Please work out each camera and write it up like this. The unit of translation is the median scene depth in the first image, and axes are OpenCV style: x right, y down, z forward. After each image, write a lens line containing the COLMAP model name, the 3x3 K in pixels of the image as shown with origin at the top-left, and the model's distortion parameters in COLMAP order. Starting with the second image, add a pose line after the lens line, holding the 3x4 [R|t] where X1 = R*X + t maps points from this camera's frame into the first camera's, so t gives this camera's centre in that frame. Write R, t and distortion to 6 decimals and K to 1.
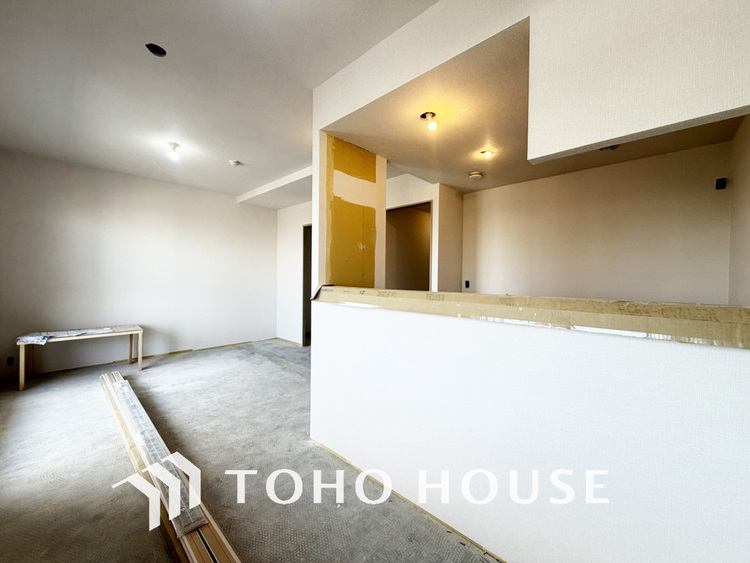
lens RADIAL K [[302.0, 0, 375.0], [0, 302.0, 281.5], [0, 0, 1]] dist [0.002776, 0.000345]
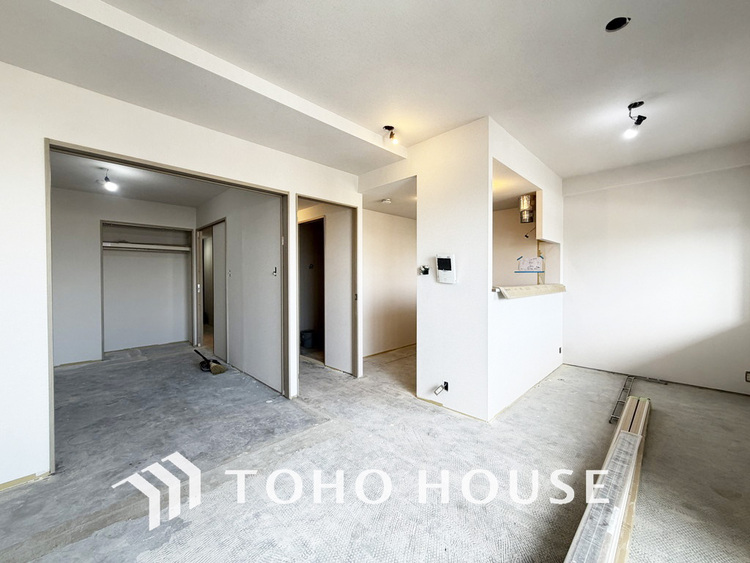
lens RADIAL K [[302.0, 0, 375.0], [0, 302.0, 281.5], [0, 0, 1]] dist [0.002776, 0.000345]
pose [[0.023076, -0.019704, 0.999540, -1.229144], [0.016652, 0.999675, 0.019322, -0.031124], [-0.999595, 0.016198, 0.023396, 1.273359]]
